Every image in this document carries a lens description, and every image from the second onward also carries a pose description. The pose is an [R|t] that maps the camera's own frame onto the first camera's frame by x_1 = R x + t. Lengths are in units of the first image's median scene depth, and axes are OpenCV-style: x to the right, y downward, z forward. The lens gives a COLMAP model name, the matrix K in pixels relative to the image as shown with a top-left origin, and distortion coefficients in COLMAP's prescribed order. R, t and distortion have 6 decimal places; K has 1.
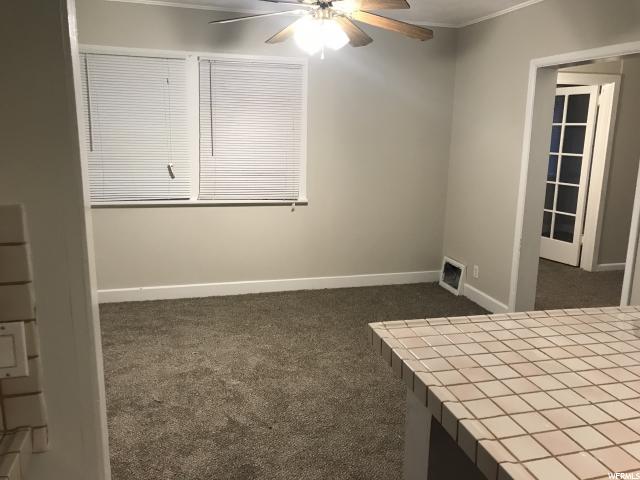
lens RADIAL K [[518.1, 0, 317.5], [0, 518.1, 239.3], [0, 0, 1]] dist [0.036962, -0.009657]
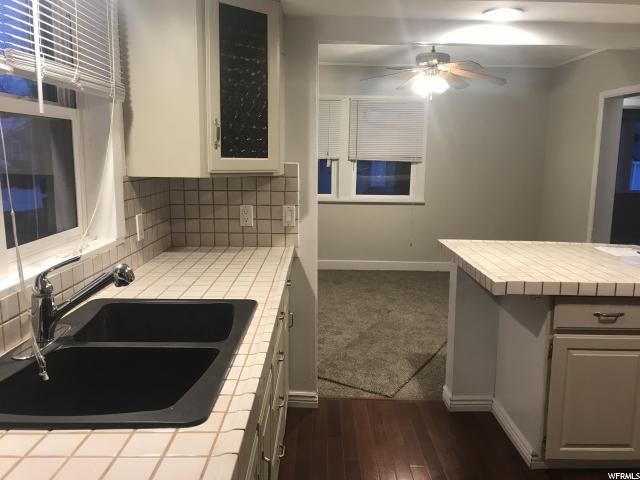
lens RADIAL K [[518.1, 0, 320.2], [0, 518.1, 236.1], [0, 0, 1]] dist [0.036962, -0.009657]
pose [[0.968531, 0.034694, -0.246463, 0.084848], [-0.049266, 0.997368, -0.053204, 0.158512], [0.243968, 0.063672, 0.967691, -0.552821]]
